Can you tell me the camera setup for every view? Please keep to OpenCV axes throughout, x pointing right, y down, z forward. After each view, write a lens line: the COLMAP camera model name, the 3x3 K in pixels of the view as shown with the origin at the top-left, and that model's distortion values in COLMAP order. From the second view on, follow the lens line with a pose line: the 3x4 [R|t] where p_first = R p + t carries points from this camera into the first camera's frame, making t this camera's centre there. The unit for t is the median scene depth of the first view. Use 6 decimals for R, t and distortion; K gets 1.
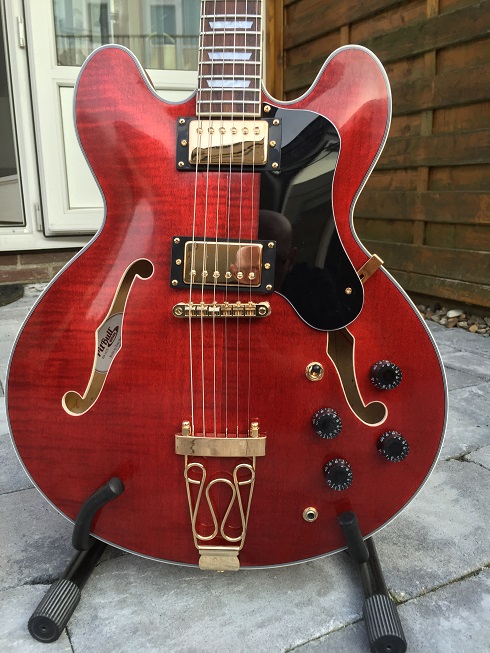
lens RADIAL K [[552.4, 0, 243.5], [0, 552.4, 349.3], [0, 0, 1]] dist [0.070888, -0.083196]
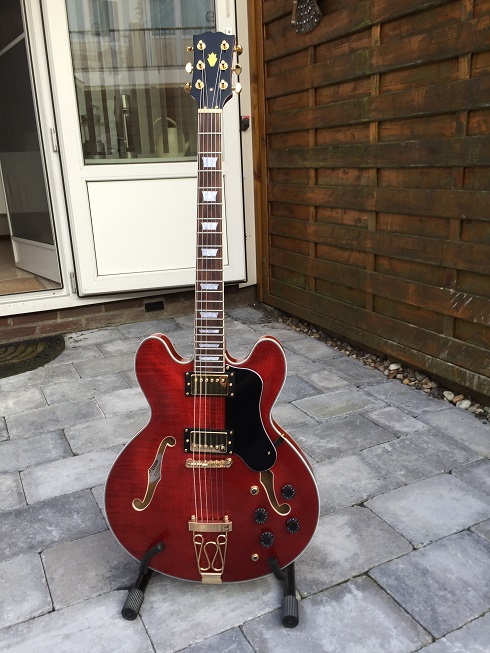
lens RADIAL K [[552.4, 0, 236.0], [0, 552.4, 344.6], [0, 0, 1]] dist [0.070888, -0.083196]
pose [[0.999236, -0.026271, -0.028934, 0.120423], [0.027498, 0.998704, 0.042835, -0.536492], [0.027771, -0.043598, 0.998663, -0.948633]]
